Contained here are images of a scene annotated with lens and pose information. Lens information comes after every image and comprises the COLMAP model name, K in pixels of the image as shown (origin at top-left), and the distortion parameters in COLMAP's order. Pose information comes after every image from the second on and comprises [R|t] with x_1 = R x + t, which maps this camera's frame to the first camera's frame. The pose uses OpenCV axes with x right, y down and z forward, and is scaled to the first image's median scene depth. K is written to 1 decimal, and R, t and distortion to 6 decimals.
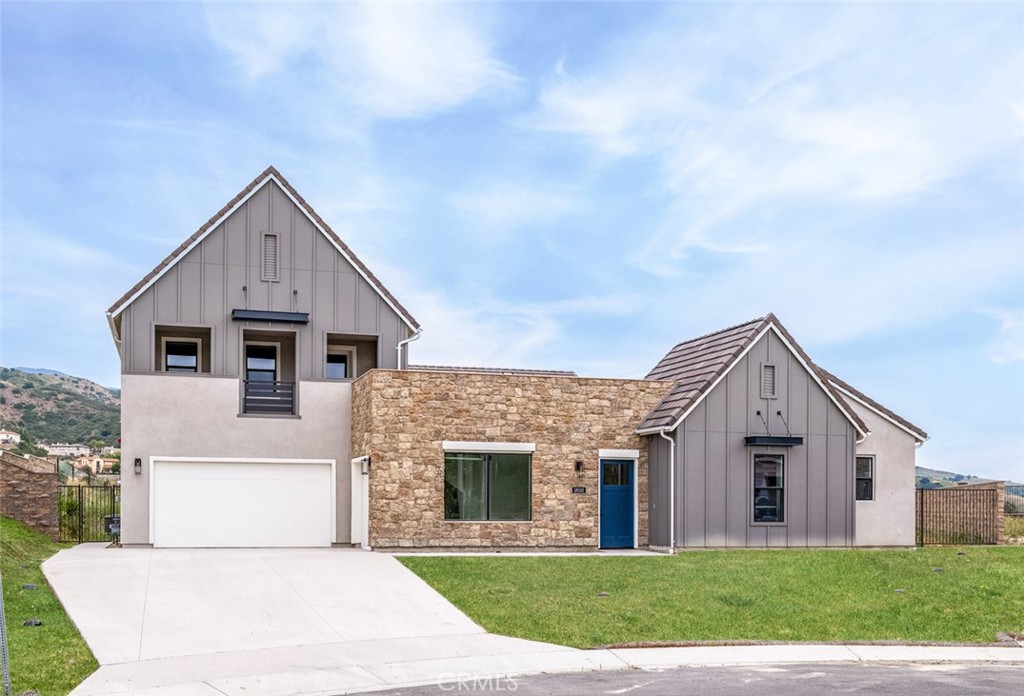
lens RADIAL K [[751.5, 0, 512.0], [0, 751.5, 355.3], [0, 0, 1]] dist [0.004625, 0.002698]
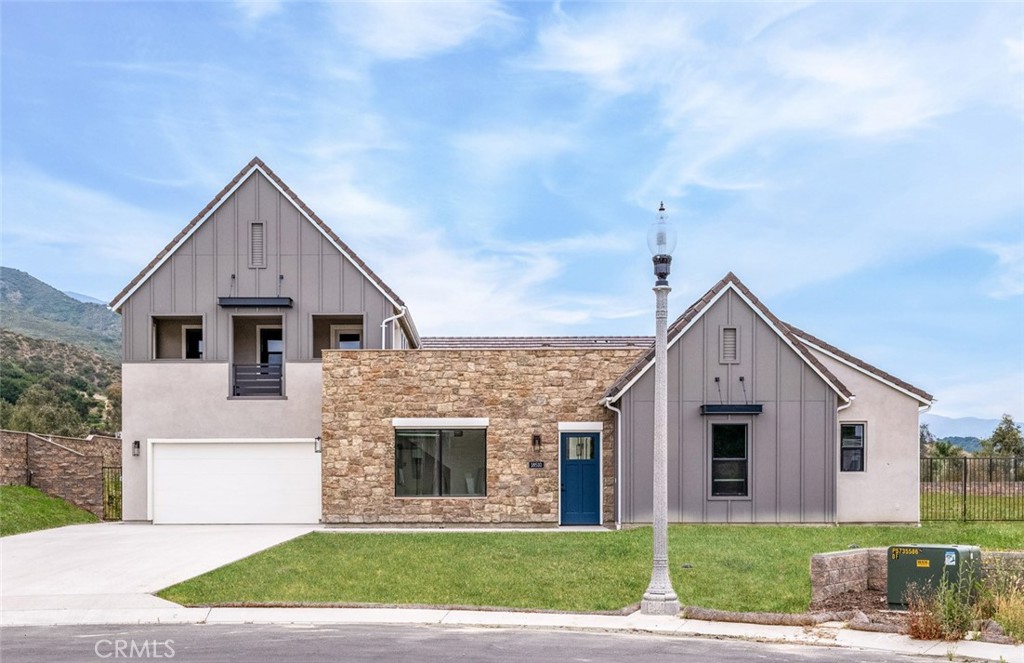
lens RADIAL K [[801.4, 0, 511.6], [0, 801.4, 325.1], [0, 0, 1]] dist [0.005965, -0.002132]
pose [[0.980726, -0.046889, -0.189679, 0.257422], [0.047303, 0.998878, -0.002344, -0.000668], [0.189576, -0.006674, 0.981843, -0.024634]]
